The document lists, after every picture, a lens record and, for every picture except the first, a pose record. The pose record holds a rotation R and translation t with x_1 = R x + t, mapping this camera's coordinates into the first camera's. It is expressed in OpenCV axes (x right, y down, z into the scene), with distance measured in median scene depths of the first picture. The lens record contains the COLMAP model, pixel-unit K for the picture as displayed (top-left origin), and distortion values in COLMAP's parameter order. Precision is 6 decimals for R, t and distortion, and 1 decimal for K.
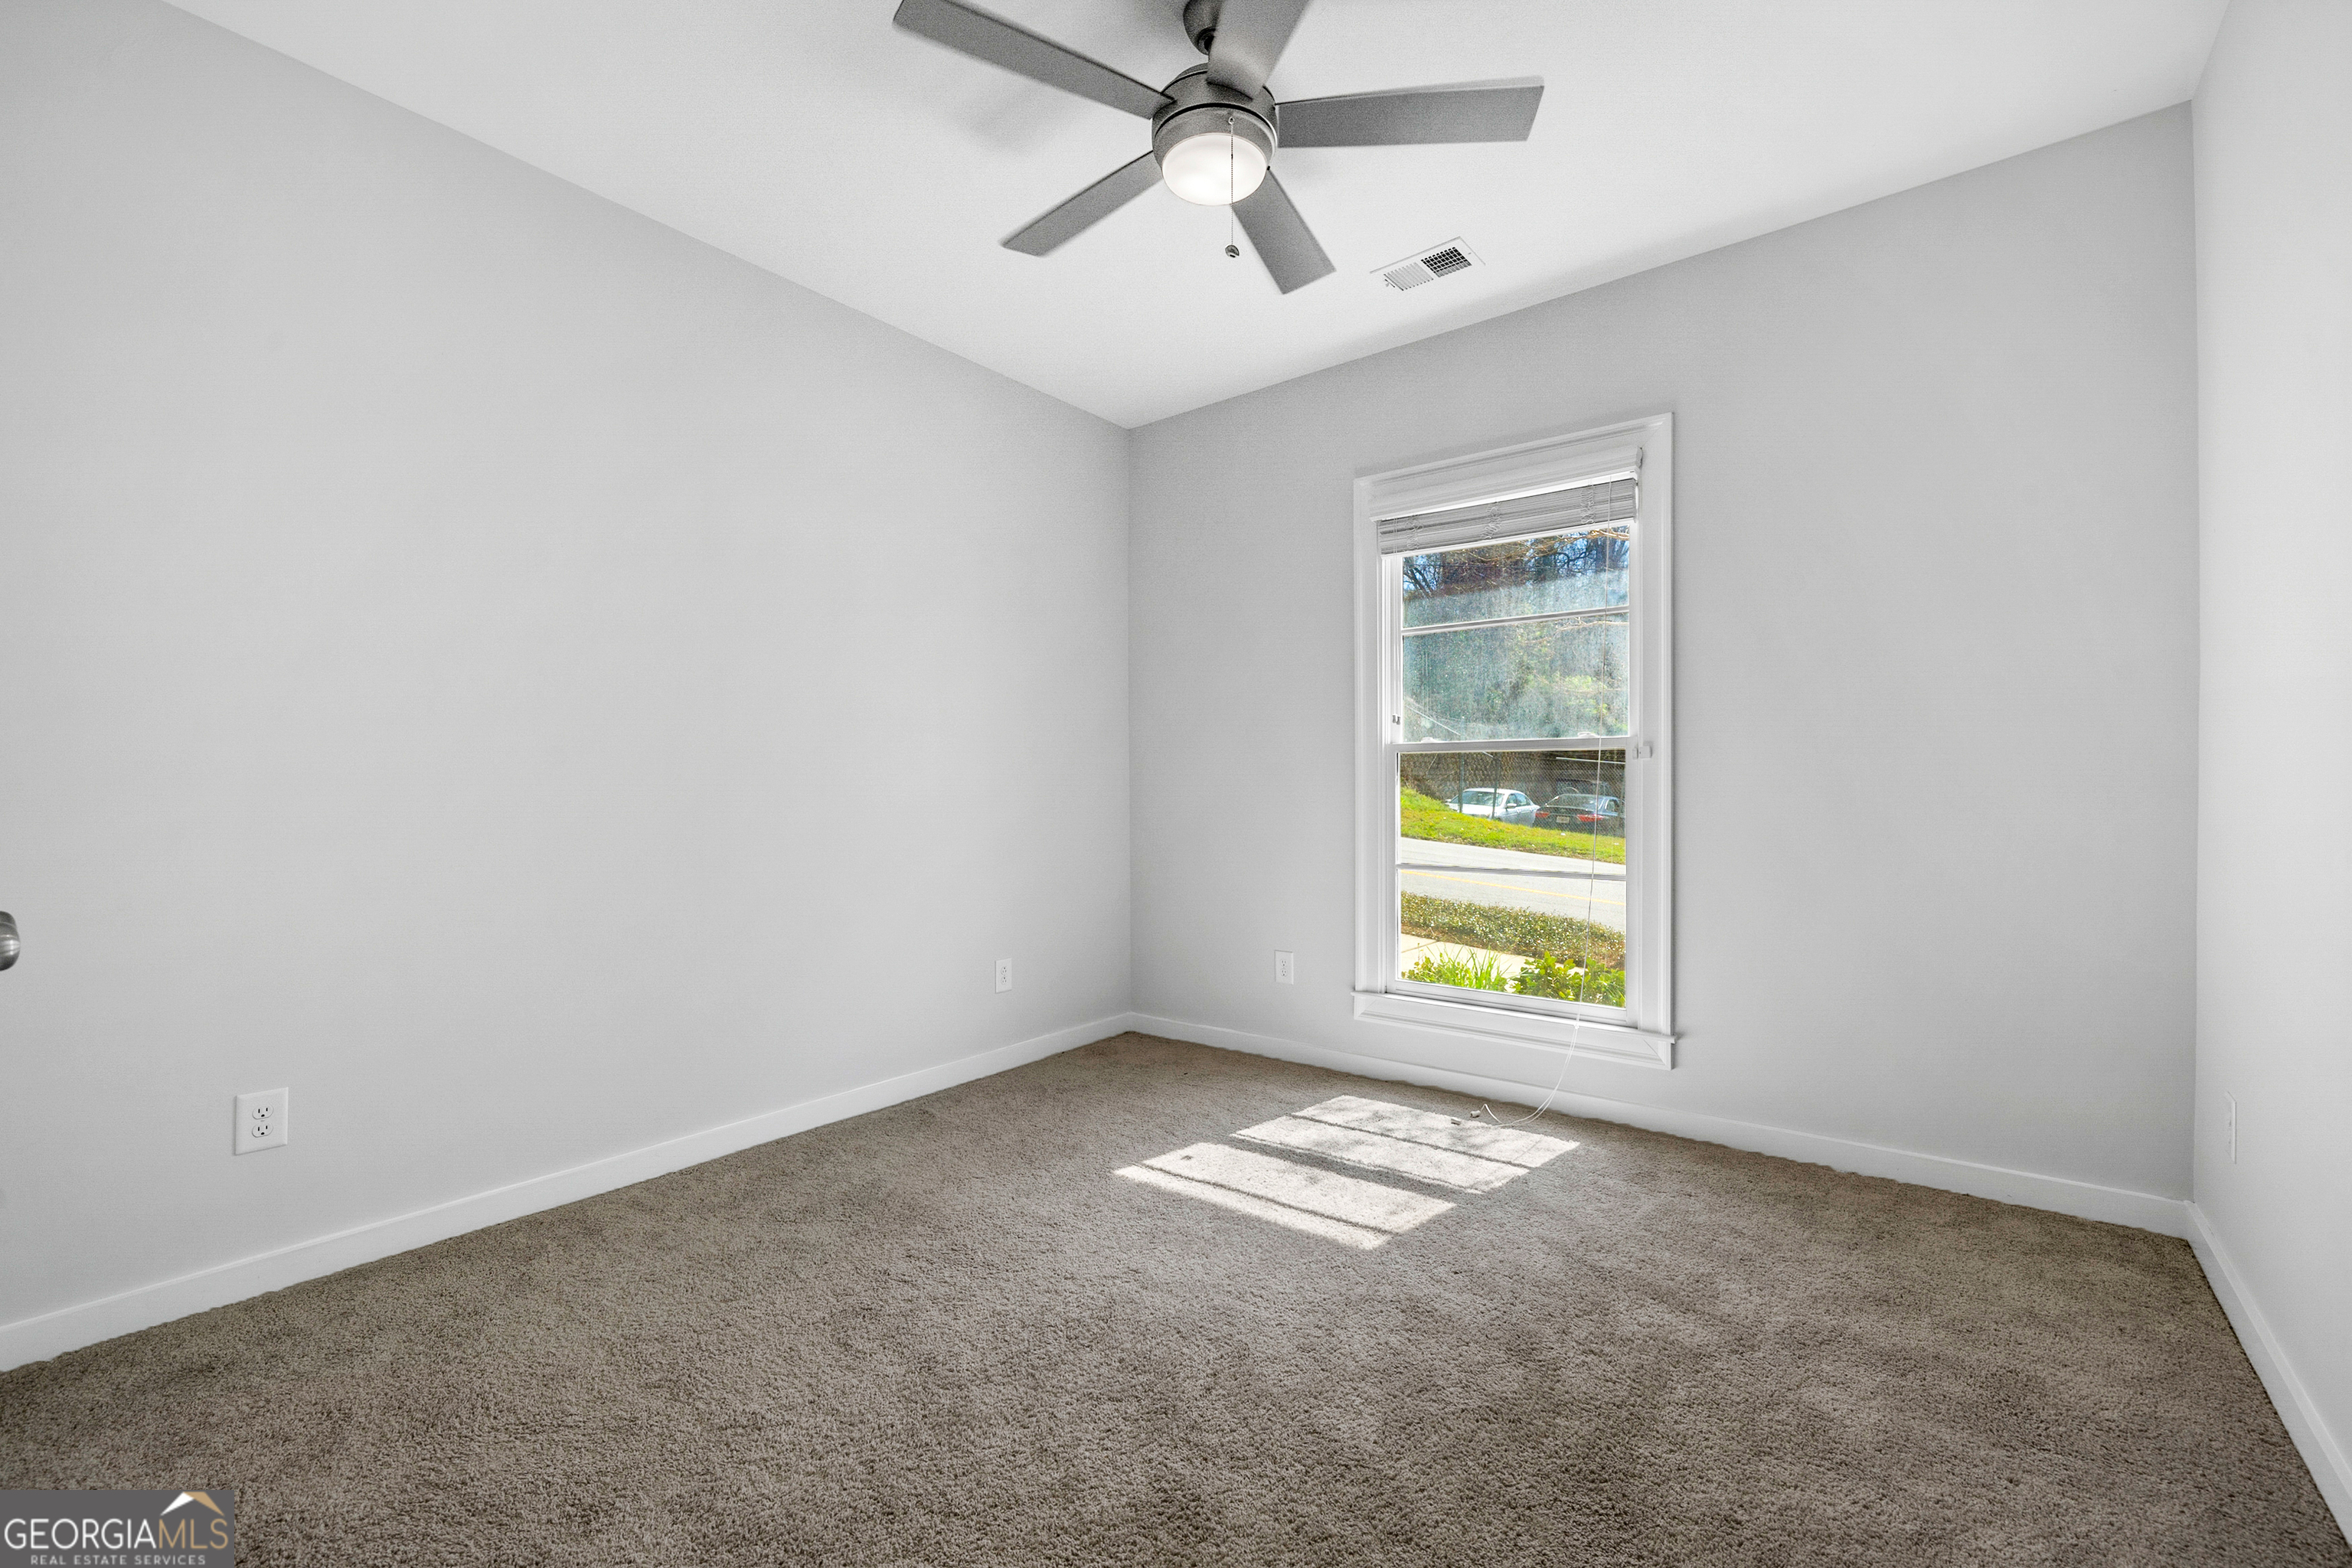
lens RADIAL K [[975.1, 0, 1178.9], [0, 975.1, 779.1], [0, 0, 1]] dist [-0.000341, 0.000249]
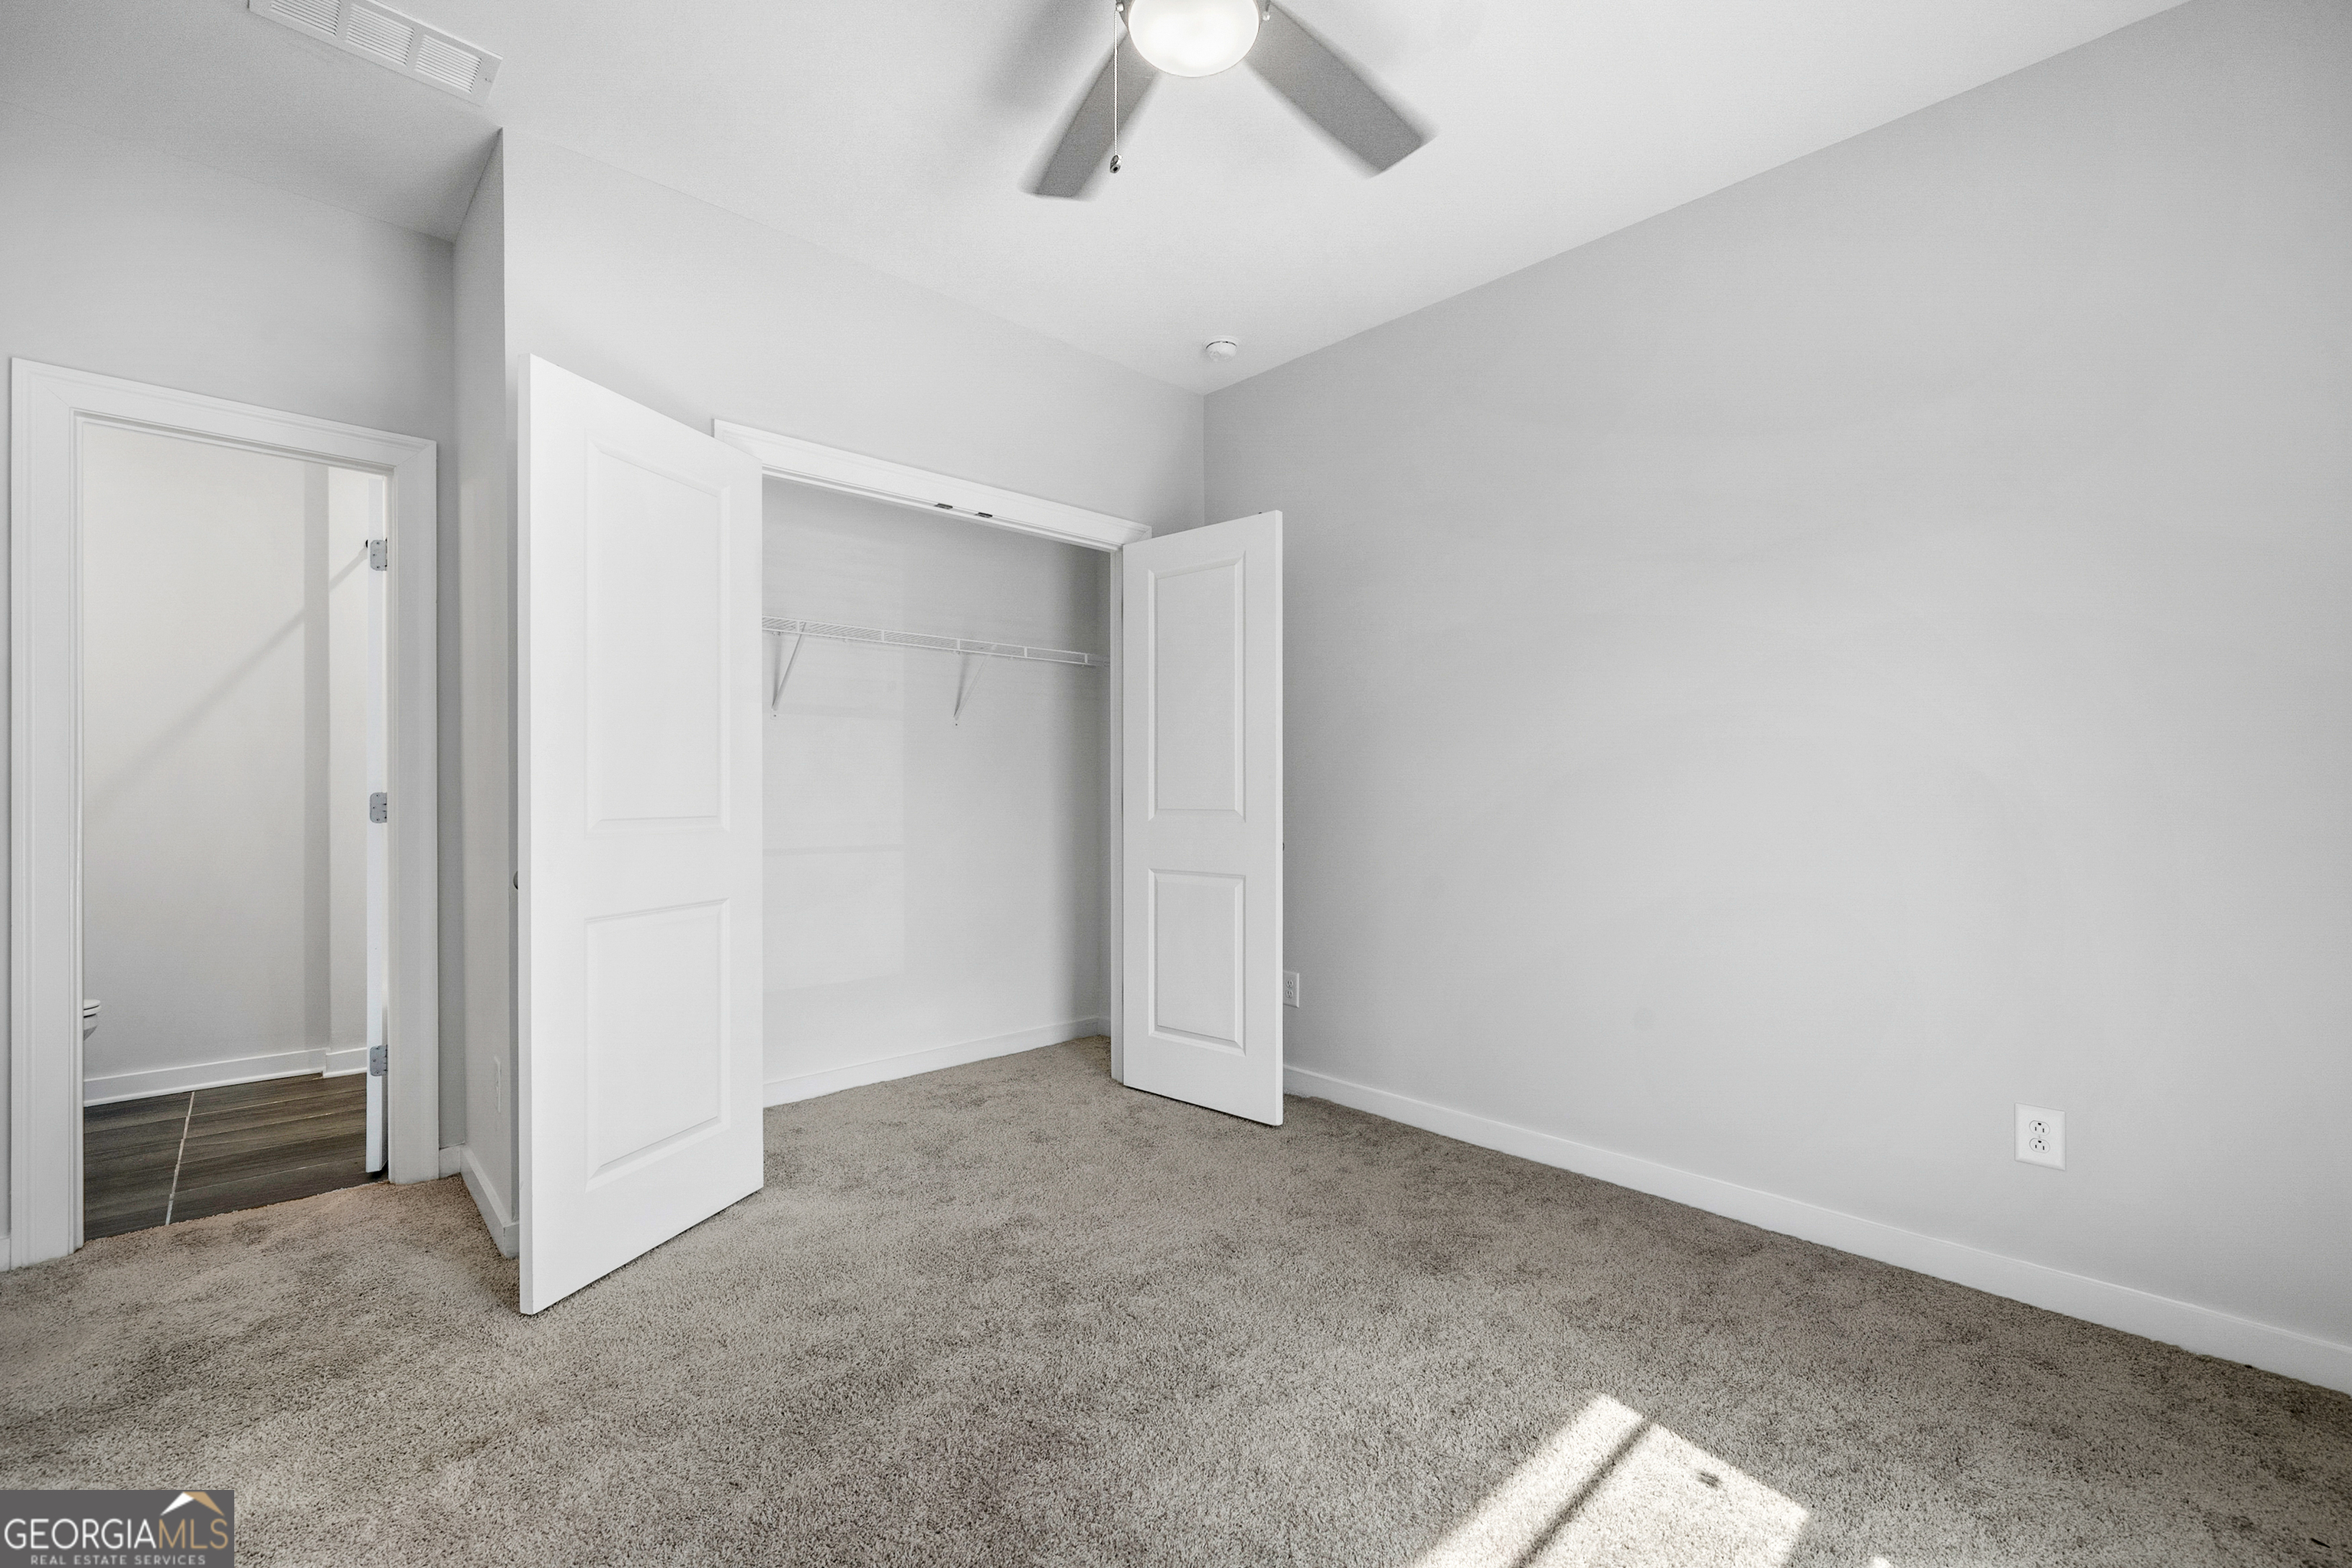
lens RADIAL K [[975.1, 0, 1171.6], [0, 975.1, 792.3], [0, 0, 1]] dist [-0.000341, 0.000249]
pose [[-0.136390, -0.003725, -0.990648, 0.498953], [-0.001810, 0.999992, -0.003511, 0.008452], [0.990654, 0.001315, -0.136396, 0.662544]]
